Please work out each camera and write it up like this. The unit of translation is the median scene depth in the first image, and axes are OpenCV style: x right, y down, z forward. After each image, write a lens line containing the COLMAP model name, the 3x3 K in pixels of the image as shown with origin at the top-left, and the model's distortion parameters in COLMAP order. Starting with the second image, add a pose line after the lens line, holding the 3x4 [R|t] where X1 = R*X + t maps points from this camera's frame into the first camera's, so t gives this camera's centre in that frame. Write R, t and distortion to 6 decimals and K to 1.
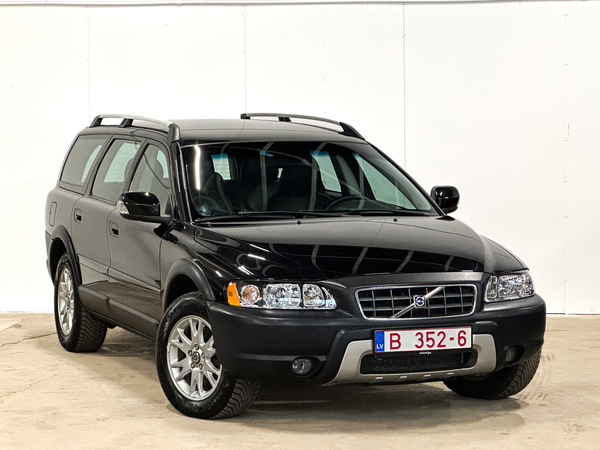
lens RADIAL K [[1925.0, 0, 300.3], [0, 1925.0, 224.5], [0, 0, 1]] dist [-0.452028, 0.000000]
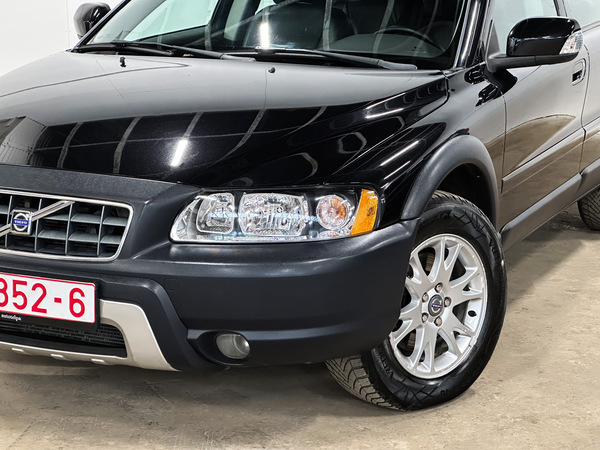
lens RADIAL K [[1360.1, 0, 298.8], [0, 1360.1, 226.5], [0, 0, 1]] dist [0.238525, 0.000000]
pose [[0.703702, 0.155535, -0.693262, 0.387686], [-0.054794, 0.984719, 0.165305, -0.027390], [0.708379, -0.078338, 0.701471, 0.780646]]
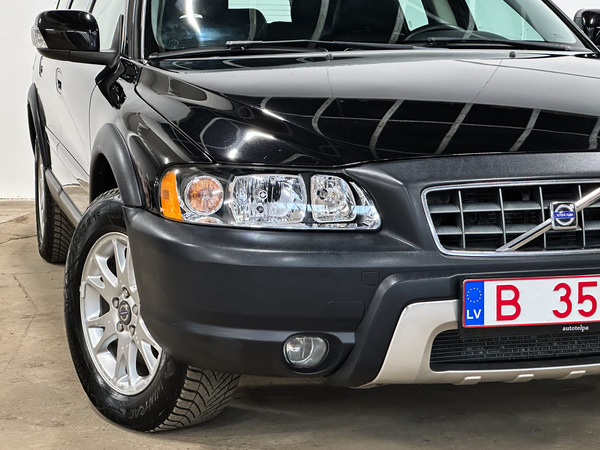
lens RADIAL K [[1363.0, 0, 301.5], [0, 1363.0, 228.3], [0, 0, 1]] dist [0.242816, 0.000000]
pose [[0.994836, 0.010719, -0.100929, 0.032918], [-0.002687, 0.996841, 0.079379, 0.017348], [0.101461, -0.078698, 0.991722, 0.666093]]
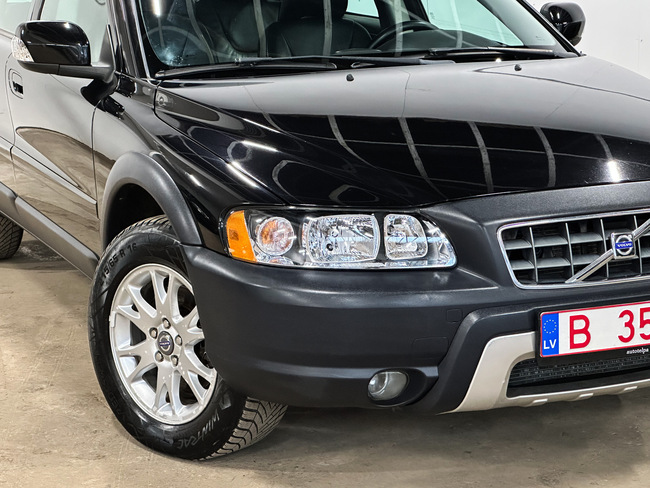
lens RADIAL K [[1476.6, 0, 323.8], [0, 1476.6, 238.4], [0, 0, 1]] dist [0.242816, 0.000000]
pose [[0.997996, -0.023906, 0.058581, -0.035855], [0.015681, 0.990441, 0.137040, -0.014603], [-0.061297, -0.135847, 0.988832, 0.629101]]
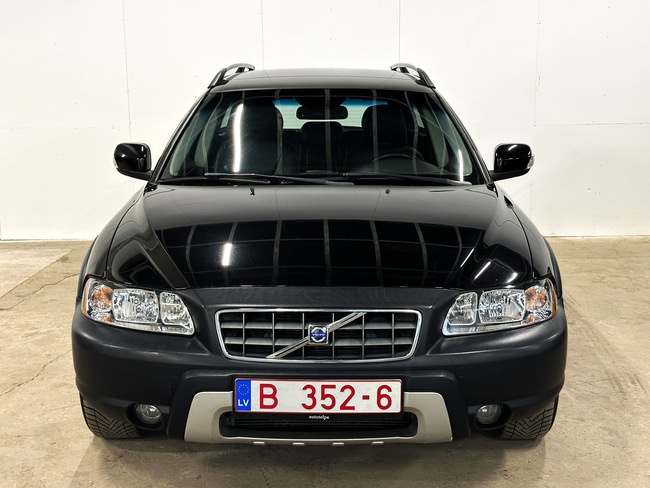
lens RADIAL K [[915.4, 0, 327.2], [0, 915.4, 244.1], [0, 0, 1]] dist [0.143672, 0.000000]
pose [[0.938053, 0.064409, -0.340453, 0.166872], [-0.027047, 0.993184, 0.113374, -0.024527], [0.345434, -0.097142, 0.933402, 0.717196]]
